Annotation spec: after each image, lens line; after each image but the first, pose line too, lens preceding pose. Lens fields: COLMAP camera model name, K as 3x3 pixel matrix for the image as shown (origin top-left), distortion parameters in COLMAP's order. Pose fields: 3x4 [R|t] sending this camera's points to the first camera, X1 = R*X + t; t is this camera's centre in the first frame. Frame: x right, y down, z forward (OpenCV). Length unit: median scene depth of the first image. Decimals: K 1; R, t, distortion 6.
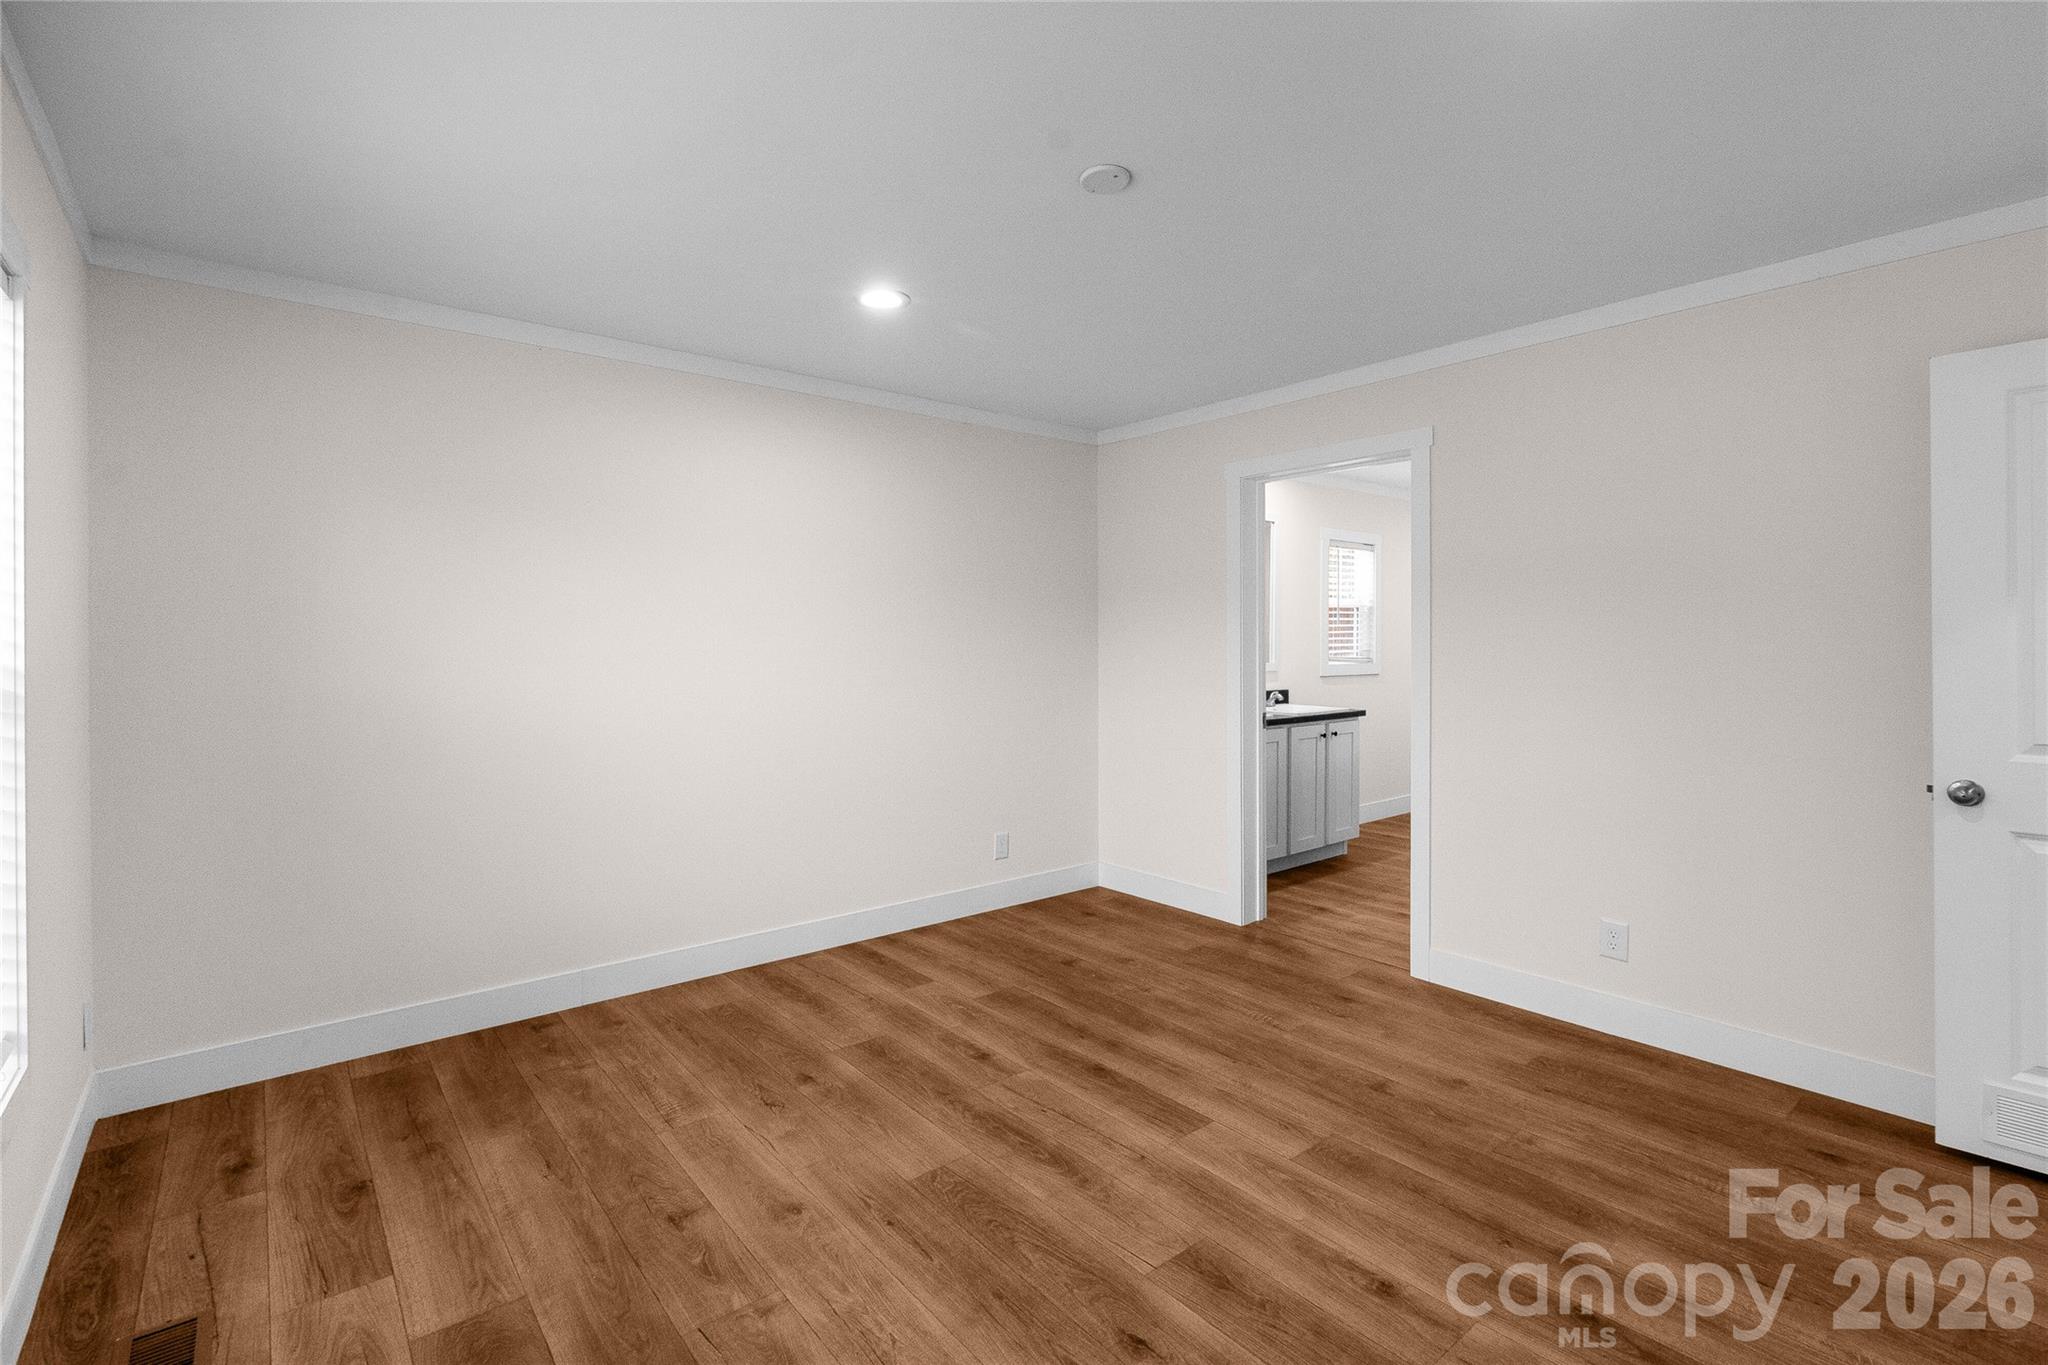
lens RADIAL K [[928.4, 0, 1027.4], [0, 928.4, 692.6], [0, 0, 1]] dist [0.010958, -0.004917]
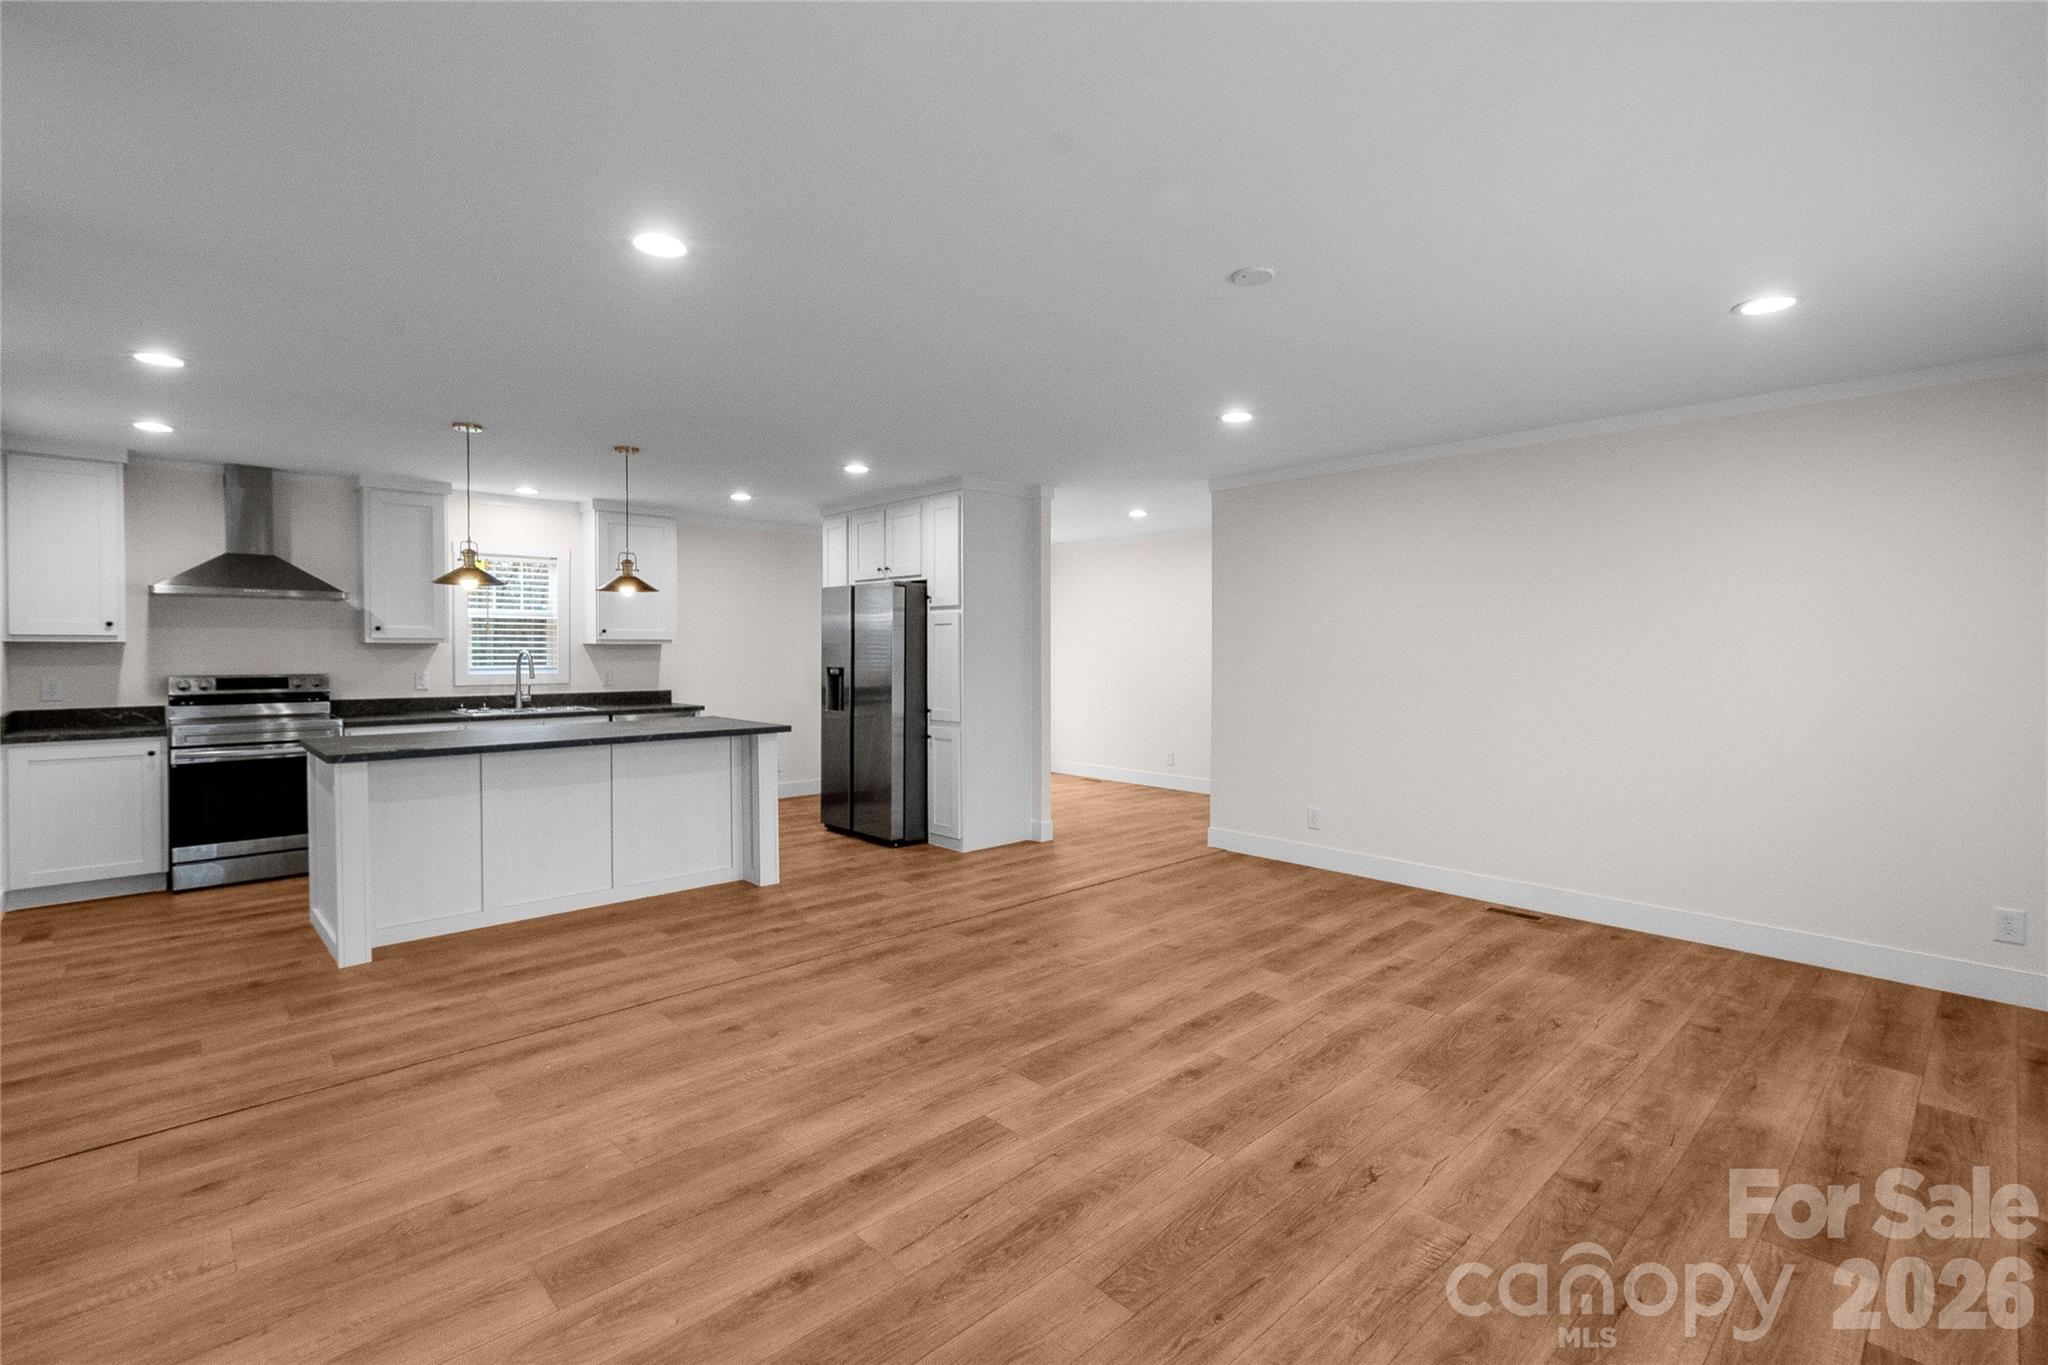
lens RADIAL K [[928.4, 0, 1020.5], [0, 928.4, 661.8], [0, 0, 1]] dist [0.010958, -0.004917]
pose [[-0.060900, -0.014873, 0.998033, -0.946735], [0.060877, 0.997972, 0.018586, -0.066968], [-0.996286, 0.061889, -0.059871, 1.136639]]
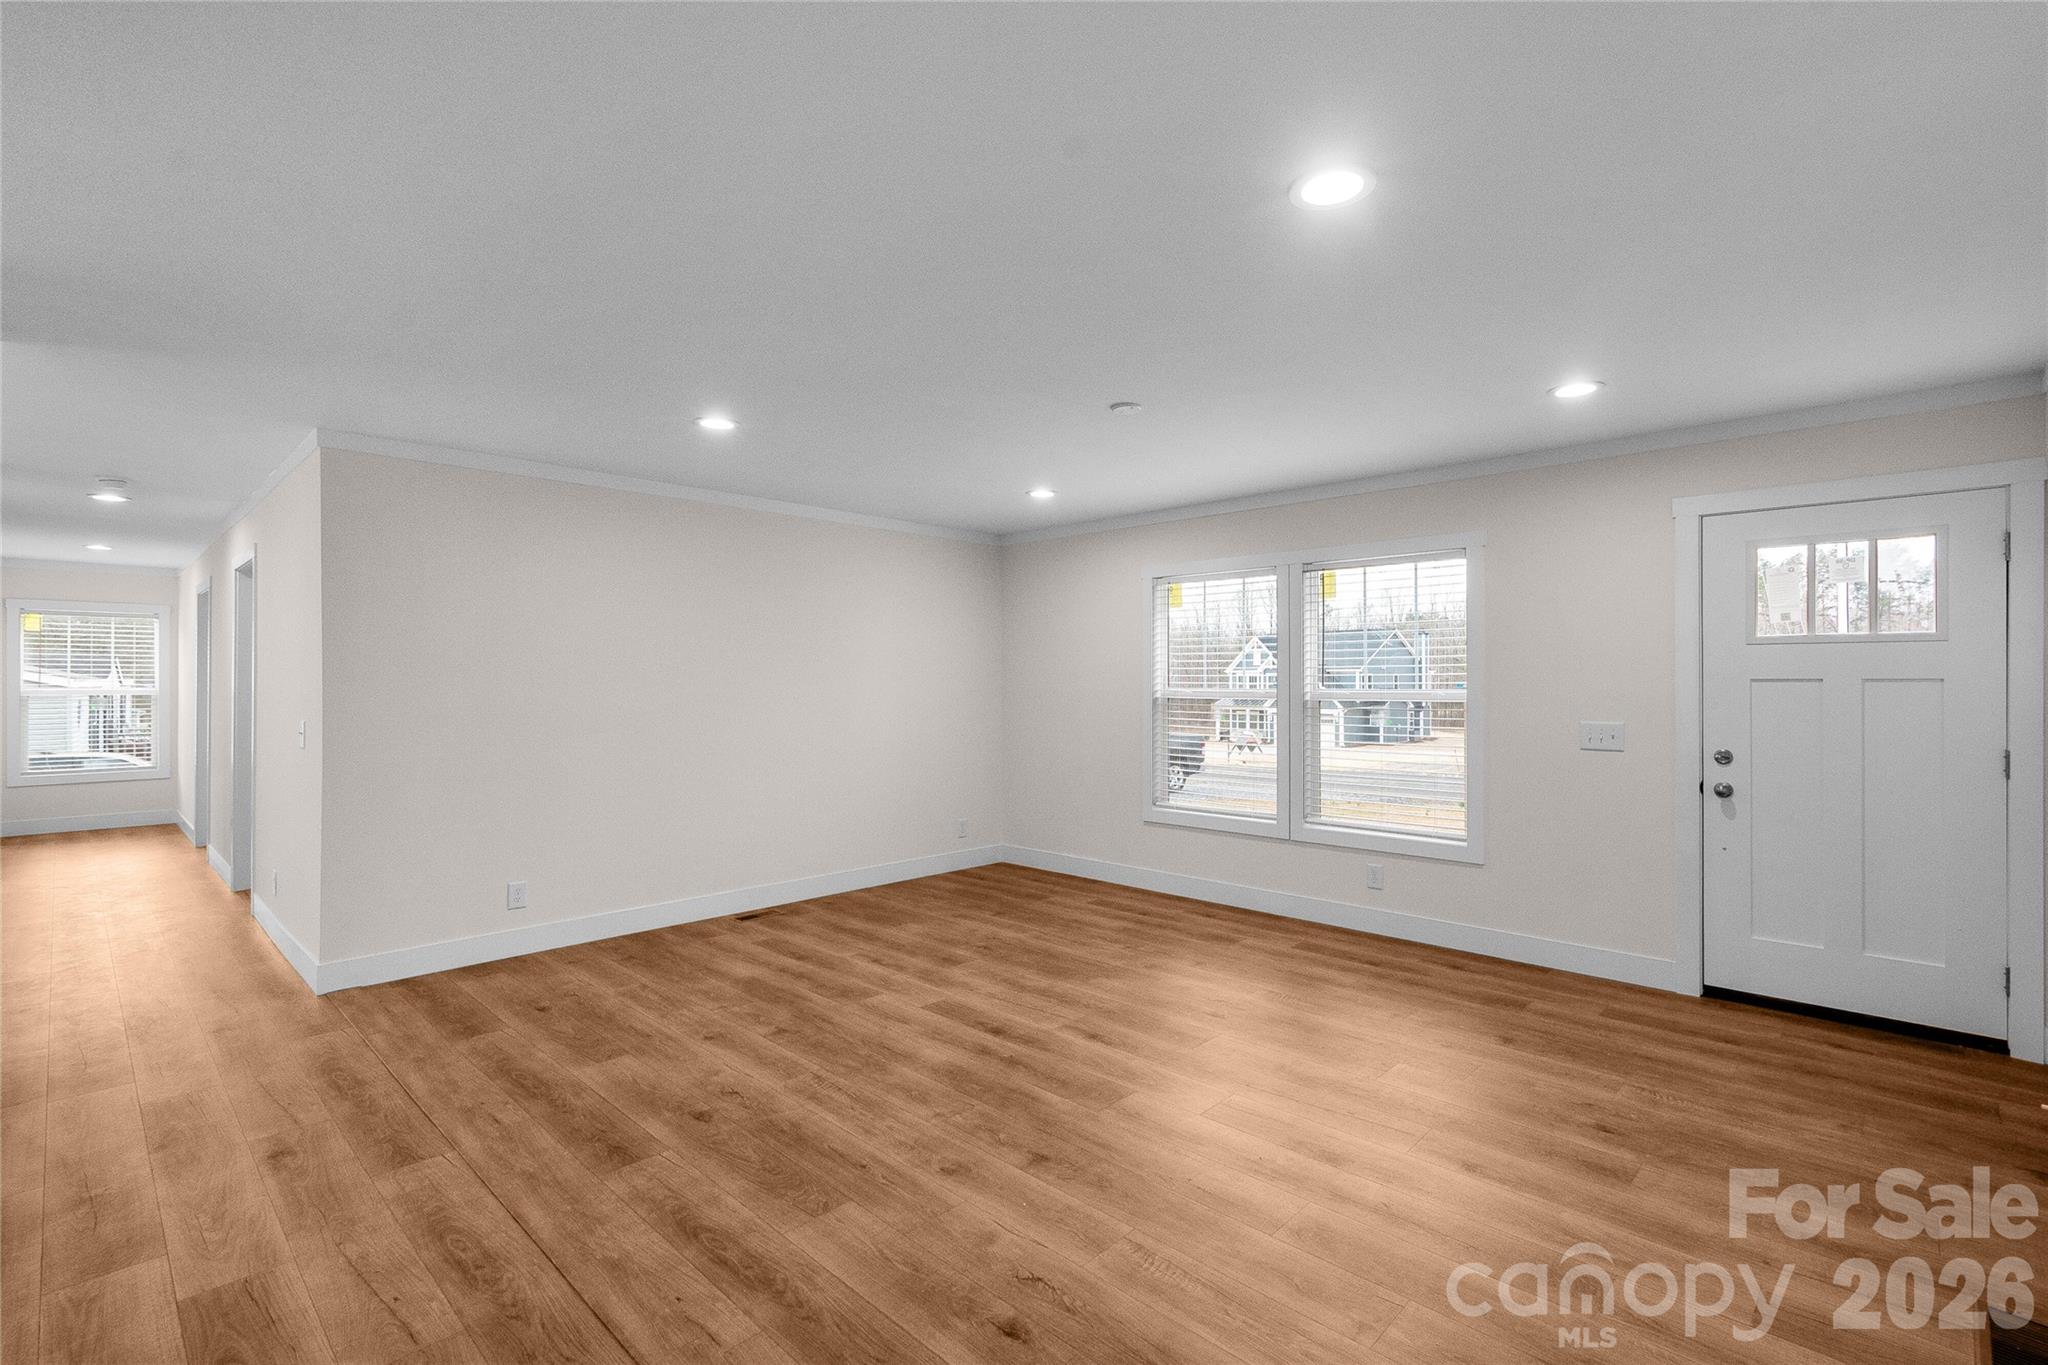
lens RADIAL K [[928.4, 0, 1055.9], [0, 928.4, 668.2], [0, 0, 1]] dist [0.010958, -0.004917]
pose [[-0.991050, -0.000264, -0.133491, 0.143388], [-0.006872, 0.998773, 0.049045, -0.130192], [0.133314, 0.049523, -0.989836, 2.009921]]
